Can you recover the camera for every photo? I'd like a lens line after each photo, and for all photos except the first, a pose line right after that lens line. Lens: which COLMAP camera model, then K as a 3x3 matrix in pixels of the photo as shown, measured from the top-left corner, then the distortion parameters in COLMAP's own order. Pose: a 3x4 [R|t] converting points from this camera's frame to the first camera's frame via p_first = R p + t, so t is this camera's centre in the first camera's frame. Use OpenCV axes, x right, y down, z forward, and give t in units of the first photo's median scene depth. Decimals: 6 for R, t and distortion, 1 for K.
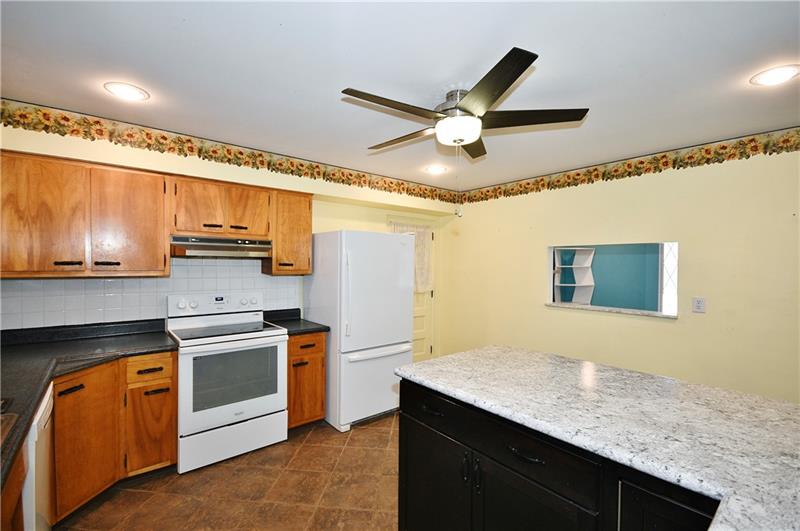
lens RADIAL K [[349.6, 0, 398.0], [0, 349.6, 265.7], [0, 0, 1]] dist [0.008723, -0.004806]
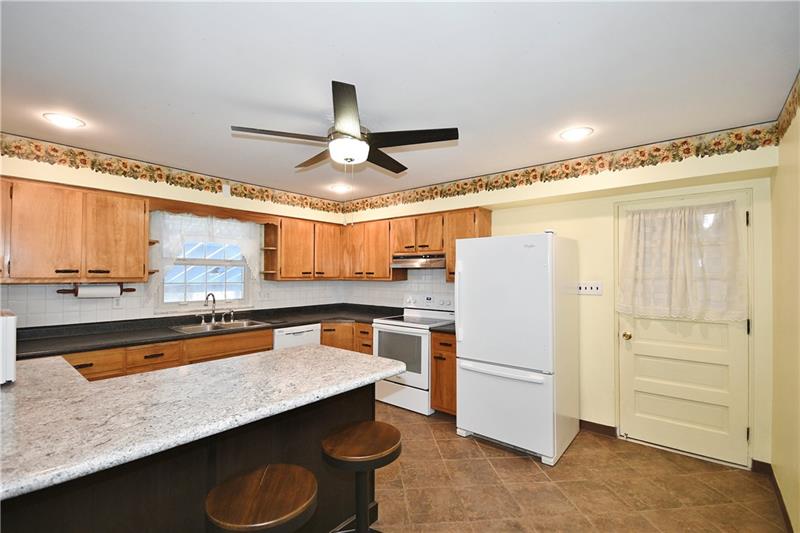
lens RADIAL K [[363.7, 0, 400.9], [0, 363.7, 269.8], [0, 0, 1]] dist [-0.013886, 0.004473]
pose [[0.178998, -0.026191, -0.983501, 0.916098], [-0.011903, 0.999515, -0.028784, 0.023688], [0.983777, 0.016858, 0.178600, 0.664661]]
